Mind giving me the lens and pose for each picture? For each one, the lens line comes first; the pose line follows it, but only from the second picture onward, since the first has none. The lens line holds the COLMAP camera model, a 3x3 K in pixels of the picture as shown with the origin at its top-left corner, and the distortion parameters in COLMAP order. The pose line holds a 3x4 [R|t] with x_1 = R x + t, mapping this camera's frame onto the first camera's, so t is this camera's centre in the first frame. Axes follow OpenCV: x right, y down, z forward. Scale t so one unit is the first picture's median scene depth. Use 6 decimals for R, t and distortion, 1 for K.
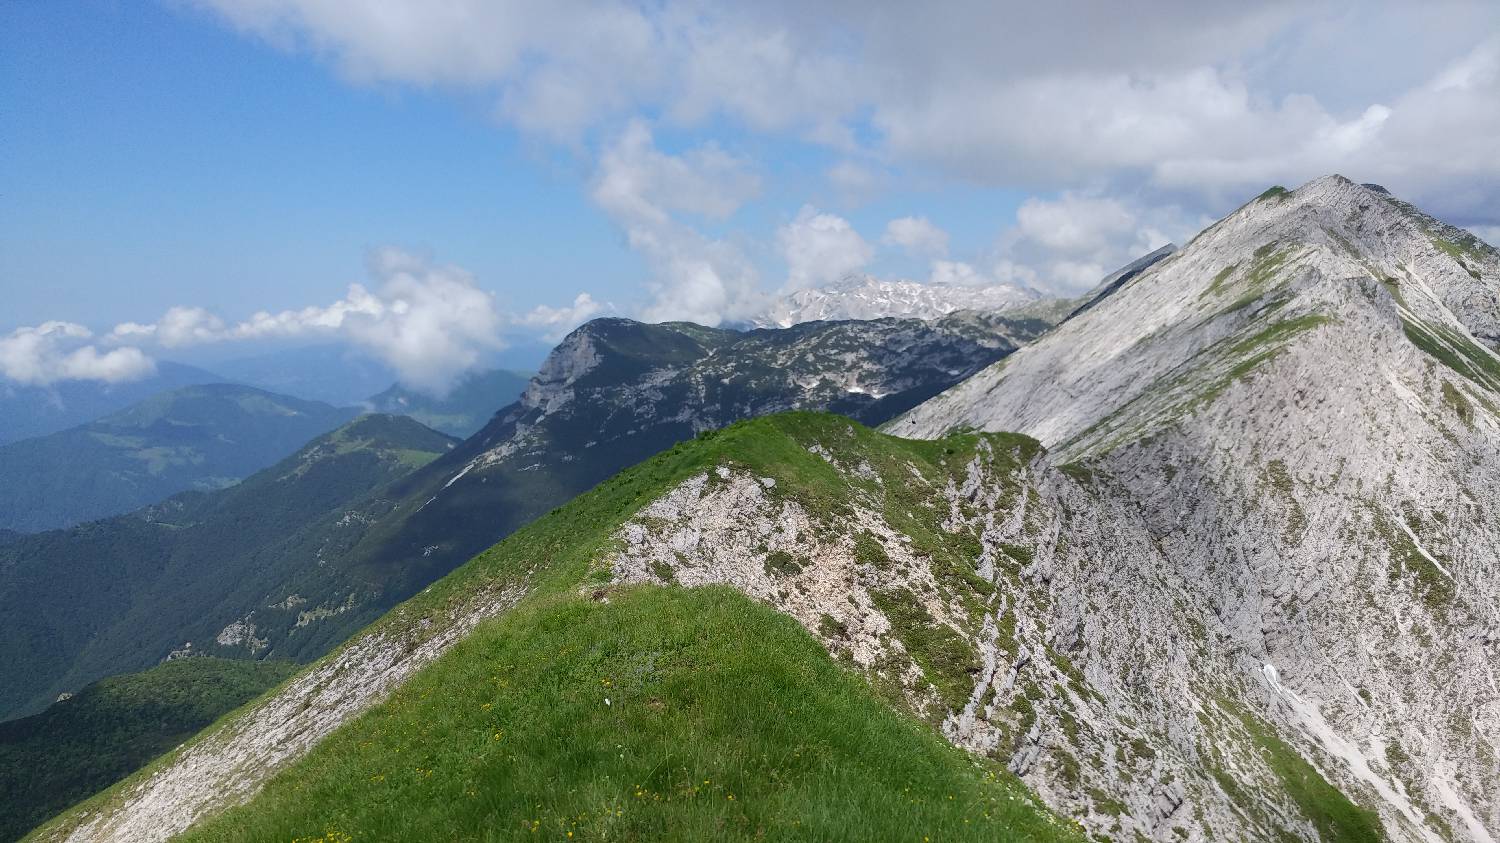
lens RADIAL K [[1126.8, 0, 725.0], [0, 1126.8, 380.8], [0, 0, 1]] dist [0.118097, -0.114848]
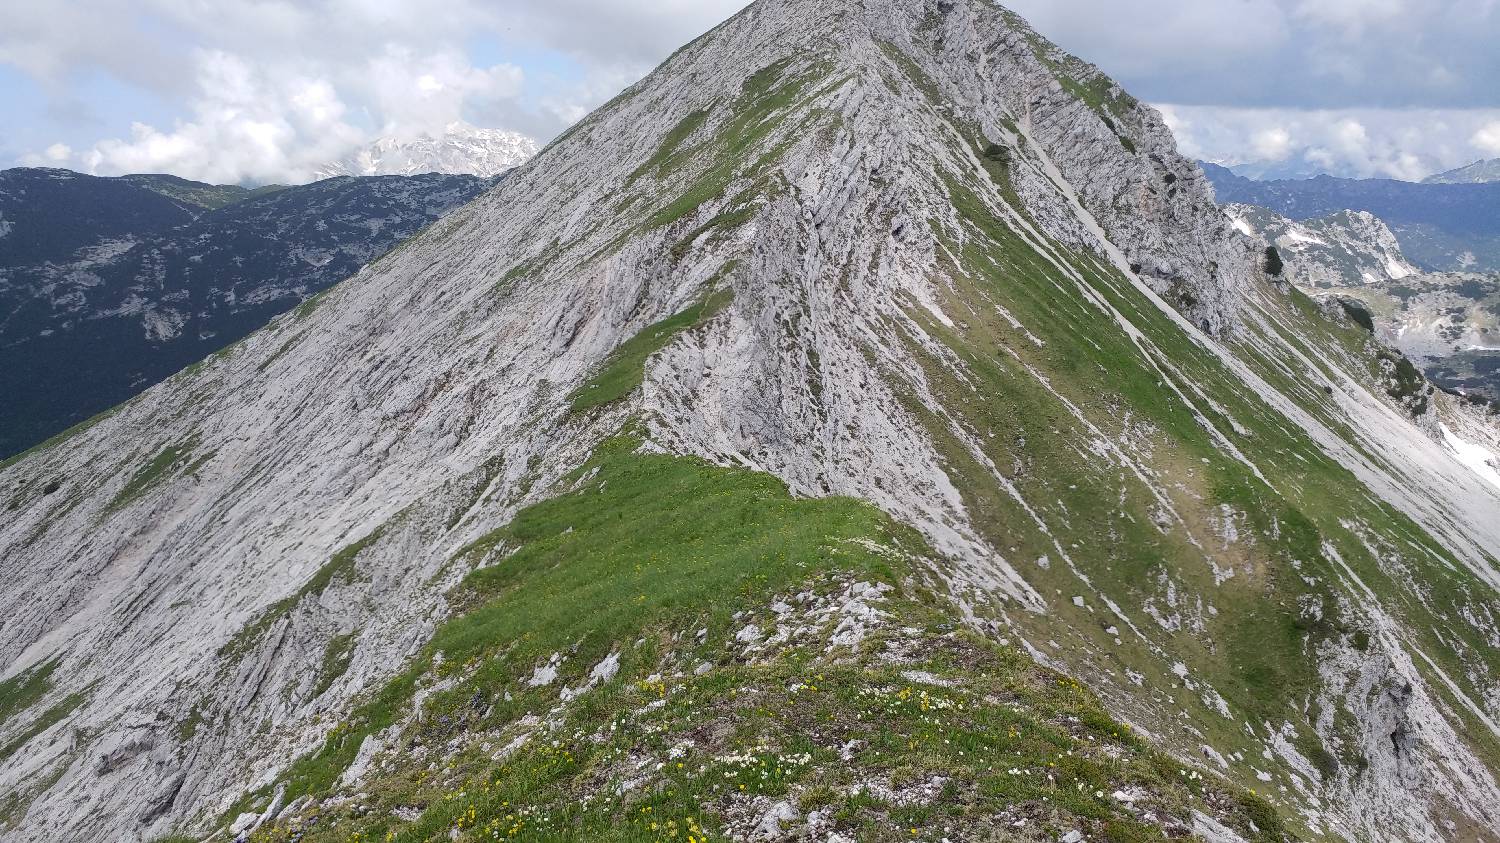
lens RADIAL K [[1109.1, 0, 750.0], [0, 1109.1, 421.5], [0, 0, 1]] dist [-0.084787, 0.188167]
pose [[0.941046, -0.061494, 0.332643, 0.296195], [0.003838, 0.985216, 0.171275, -0.050907], [-0.338258, -0.159901, 0.927369, 0.546817]]
